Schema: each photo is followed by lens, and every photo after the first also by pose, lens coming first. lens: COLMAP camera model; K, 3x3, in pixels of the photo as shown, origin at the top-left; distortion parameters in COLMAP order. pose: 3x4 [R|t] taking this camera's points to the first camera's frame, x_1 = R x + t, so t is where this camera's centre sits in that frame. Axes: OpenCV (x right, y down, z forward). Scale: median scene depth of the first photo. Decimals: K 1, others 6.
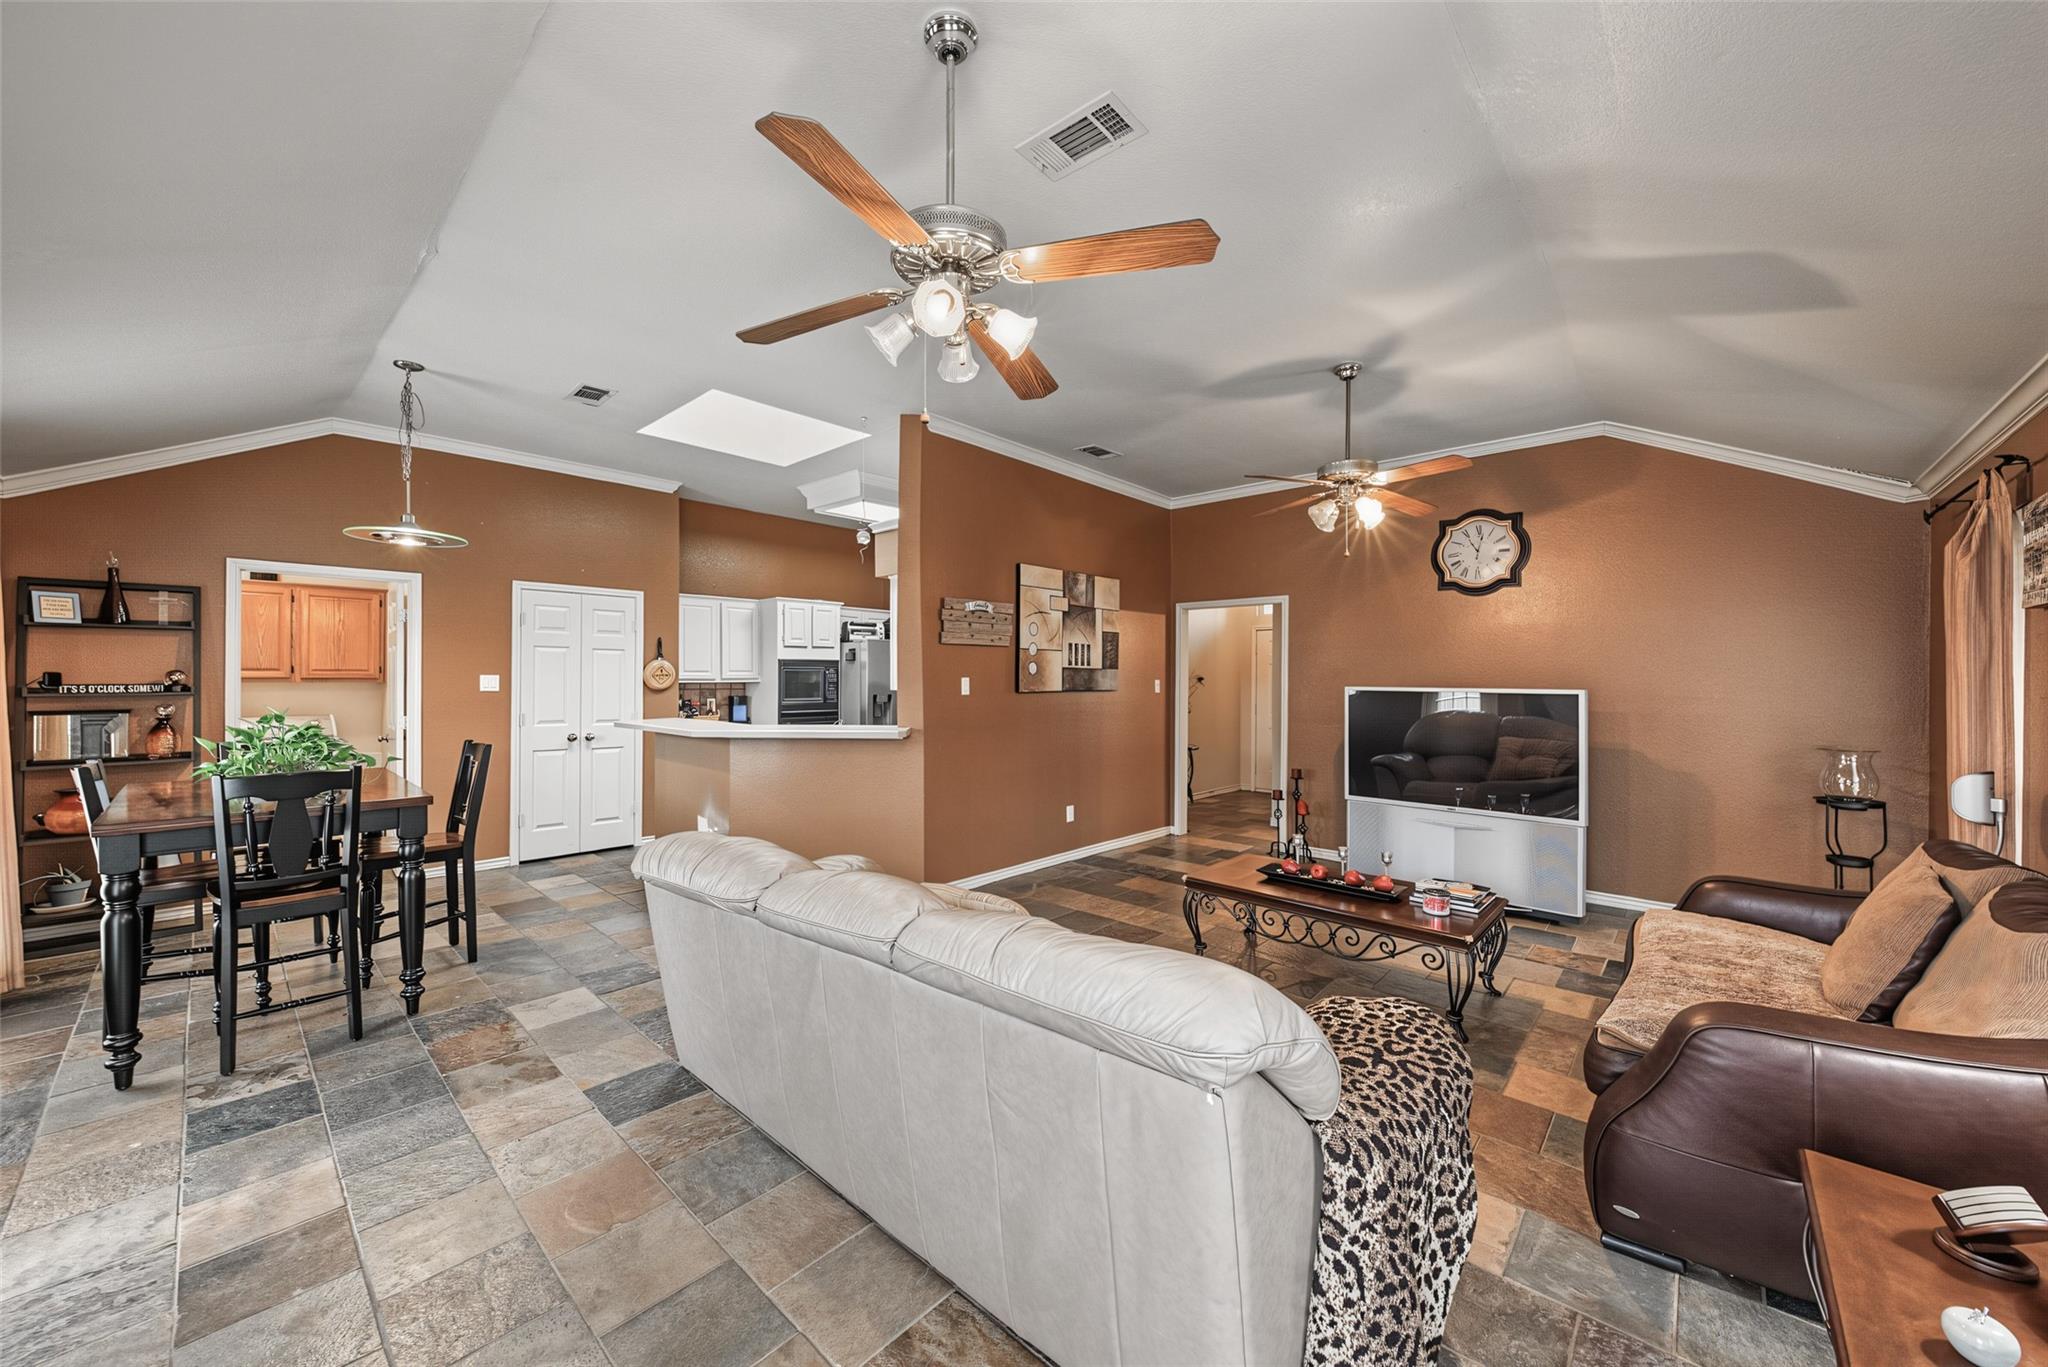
lens RADIAL K [[752.4, 0, 979.5], [0, 752.4, 678.0], [0, 0, 1]] dist [-0.003296, -0.000070]
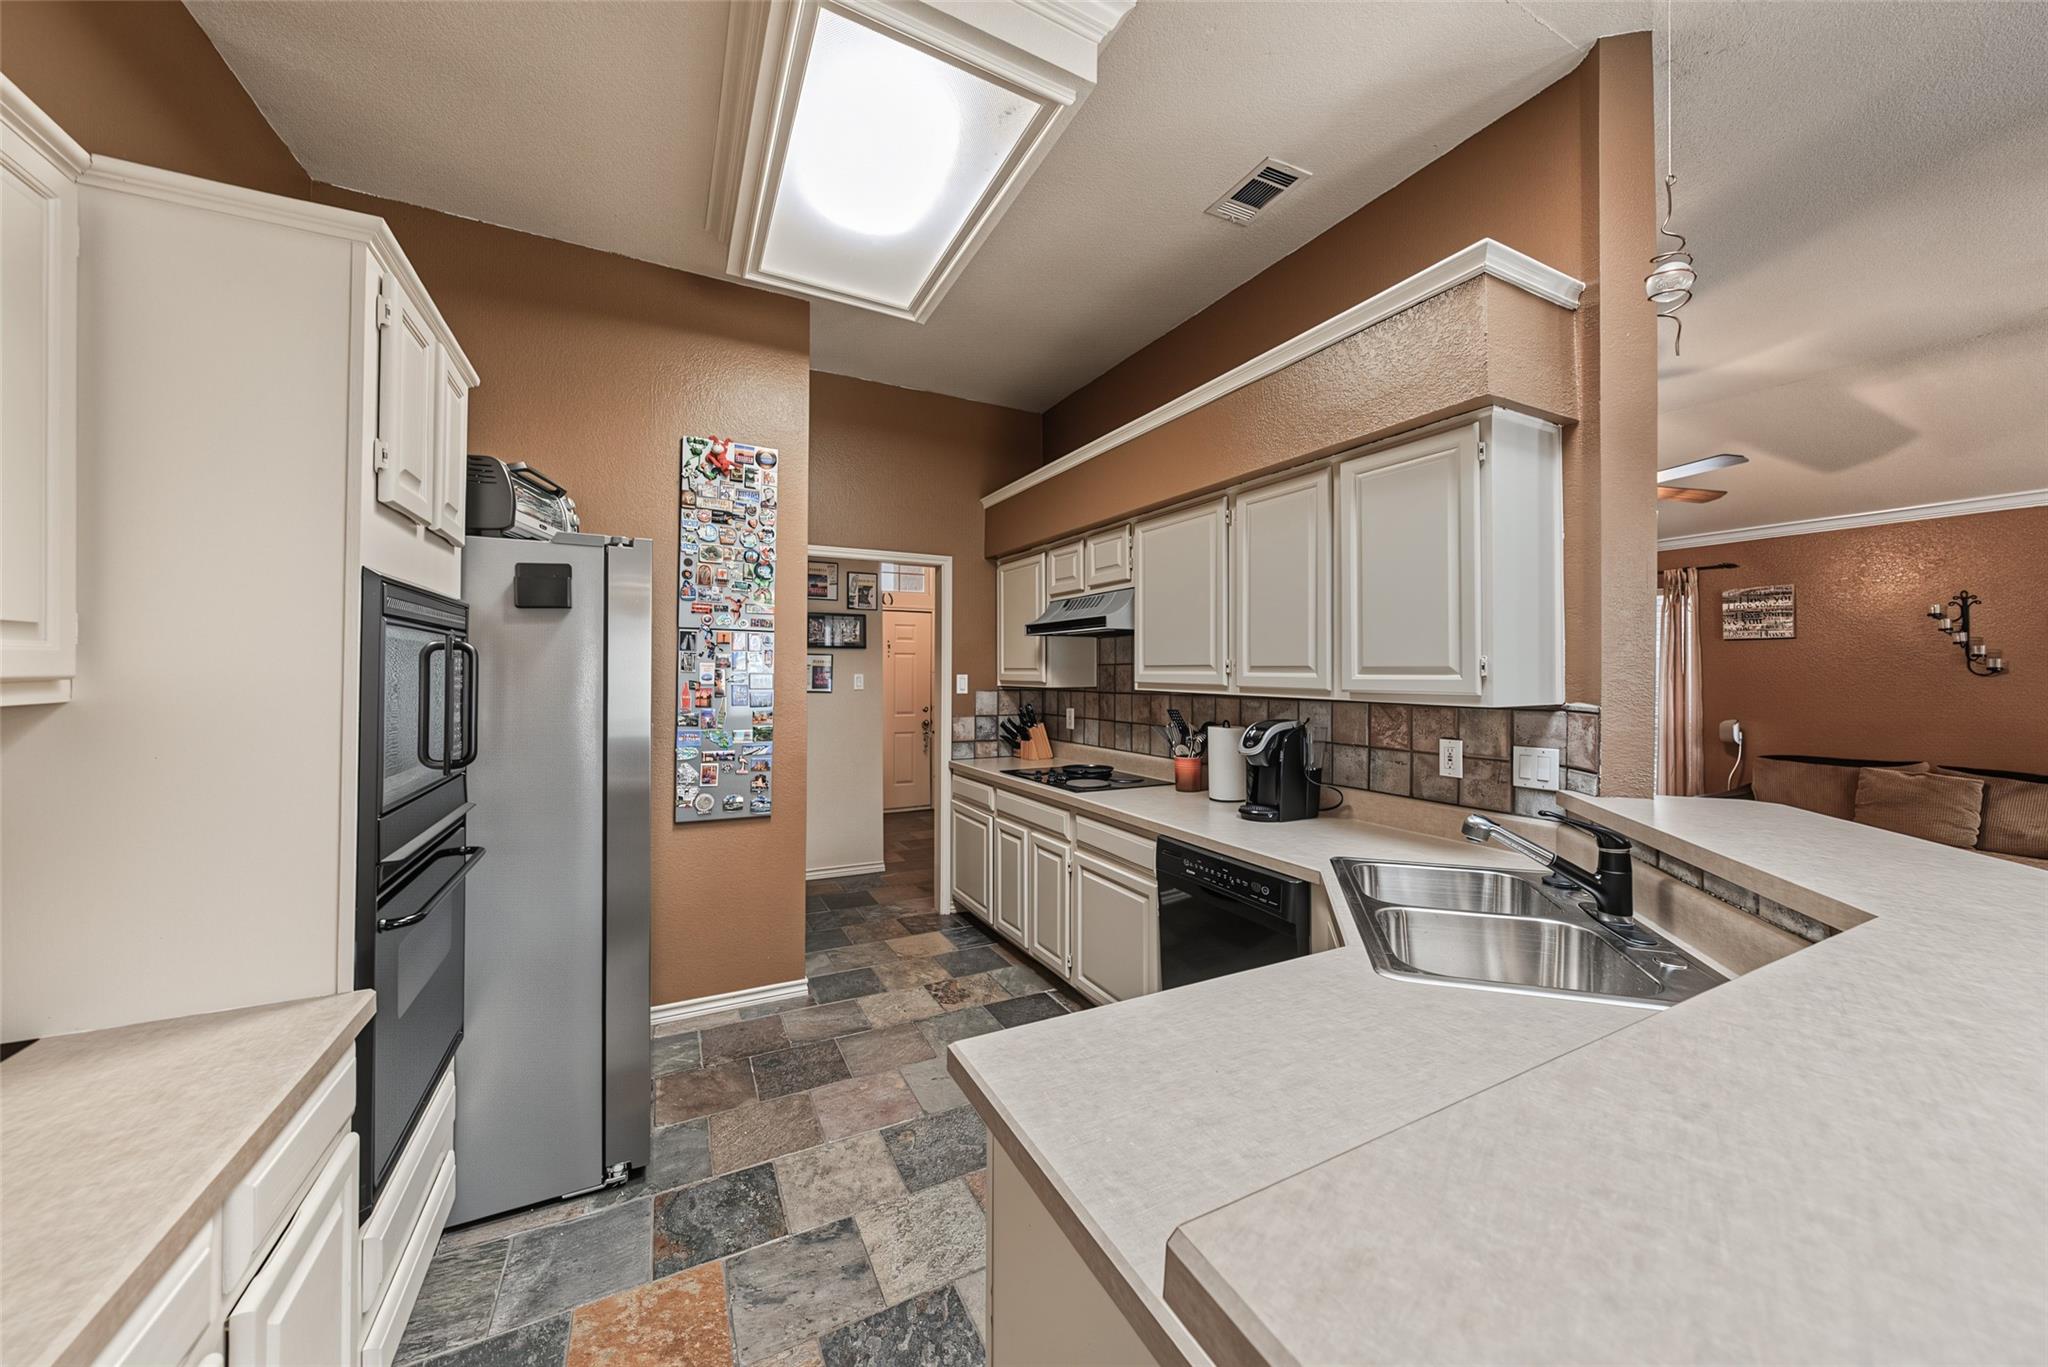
lens RADIAL K [[719.7, 0, 1007.7], [0, 719.7, 666.6], [0, 0, 1]] dist [-0.000827, 0.000088]
pose [[0.306896, 0.003733, 0.951736, -0.477756], [-0.002601, 0.999992, -0.003083, -0.002451], [-0.951739, -0.001529, 0.306903, 1.009569]]
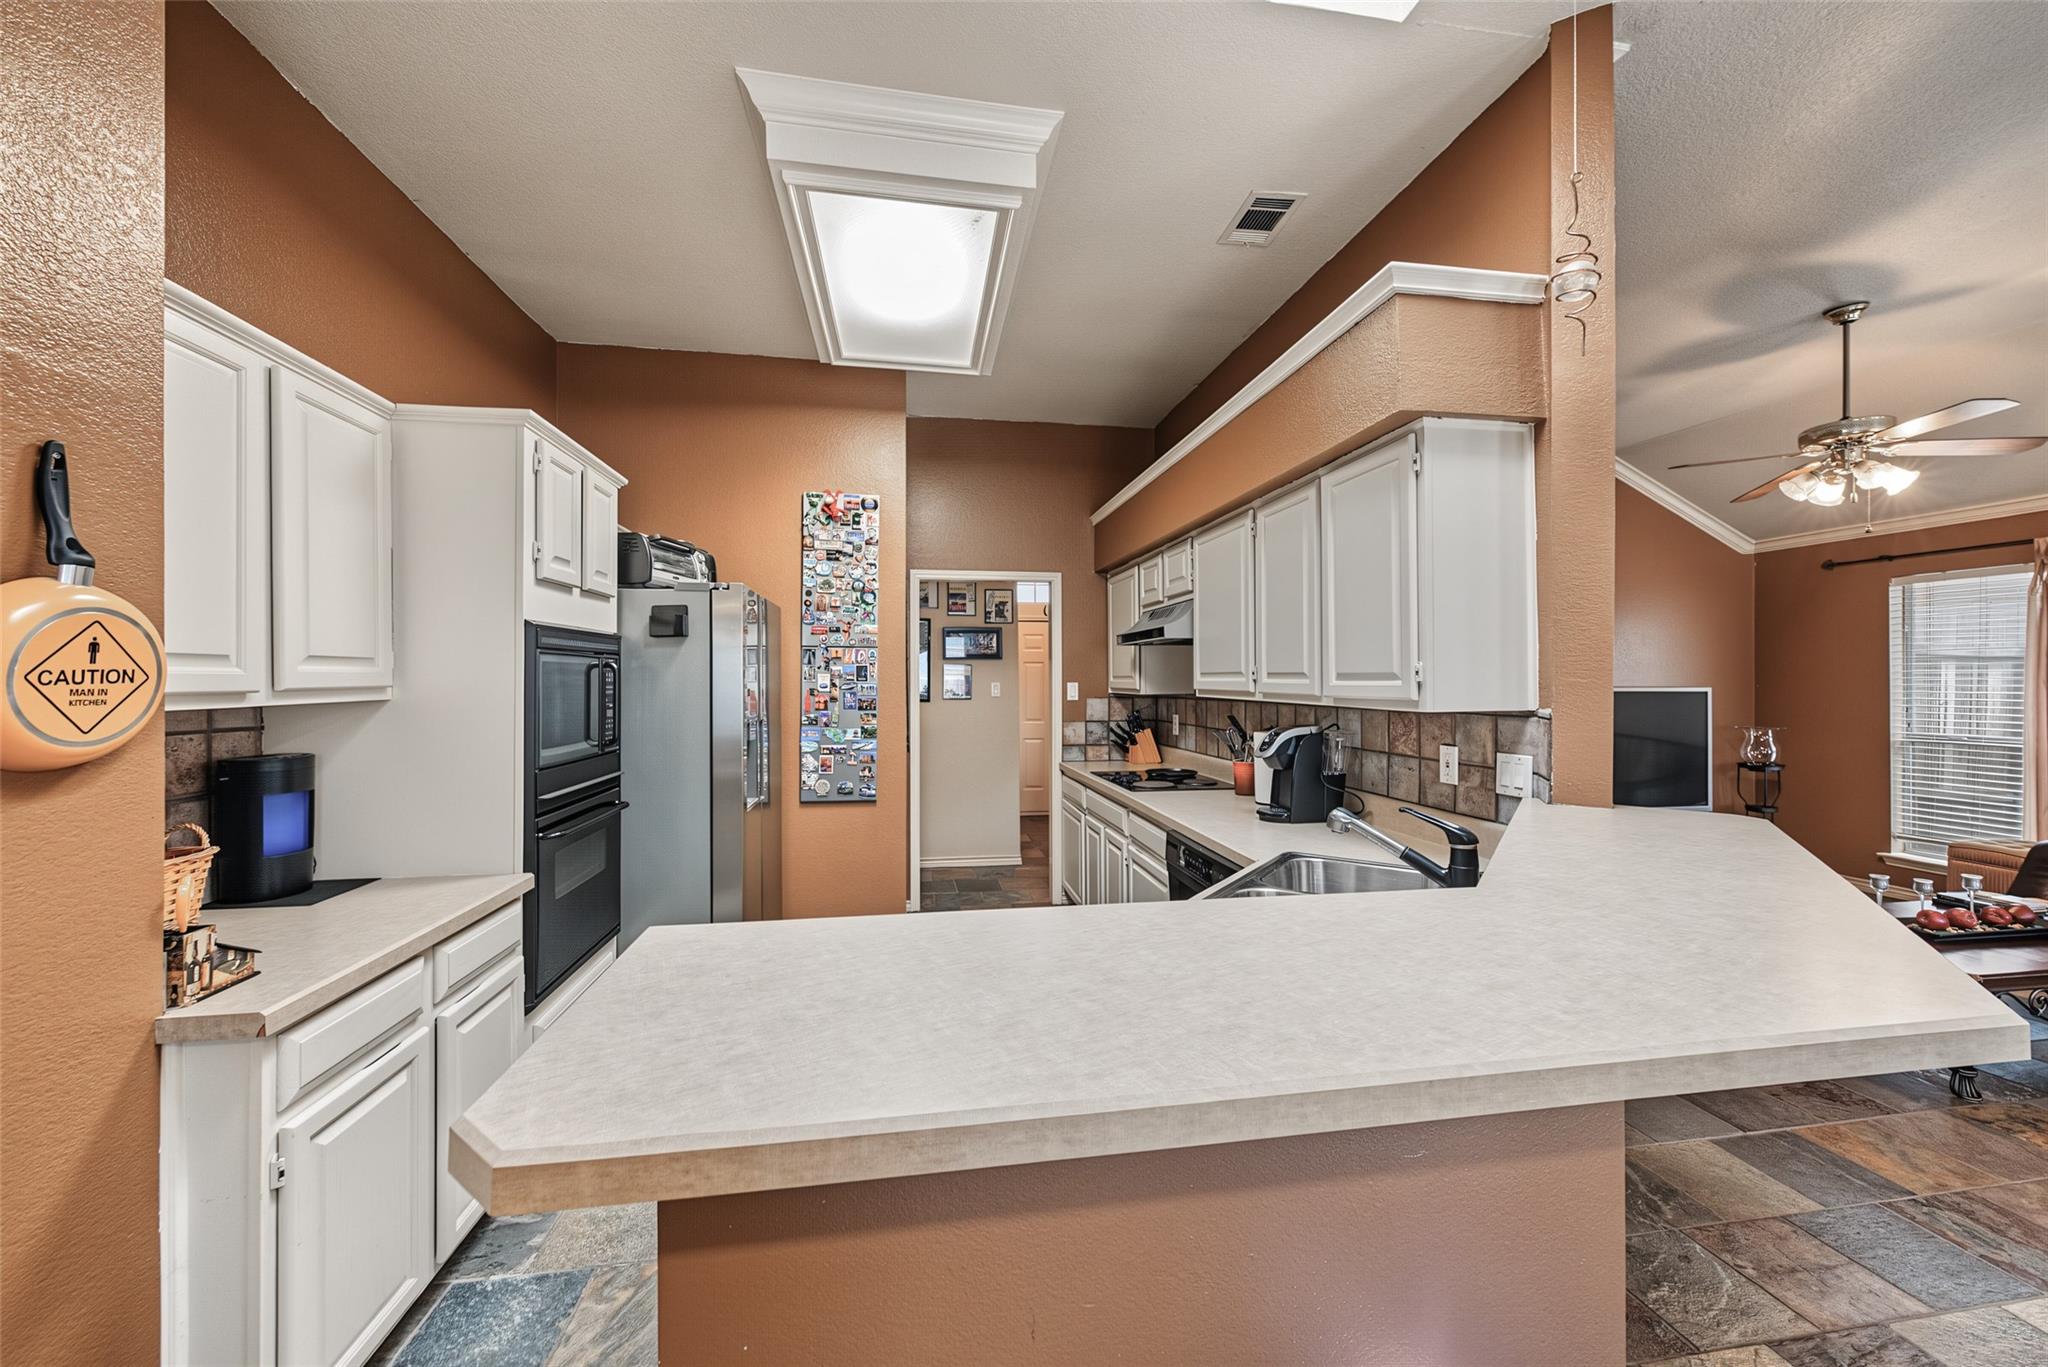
lens RADIAL K [[752.4, 0, 1022.9], [0, 752.4, 678.9], [0, 0, 1]] dist [-0.003296, -0.000070]
pose [[0.580795, -0.004682, 0.814037, -0.493153], [0.004471, 0.999987, 0.002562, -0.002770], [-0.814038, 0.002151, 0.580808, 0.840723]]
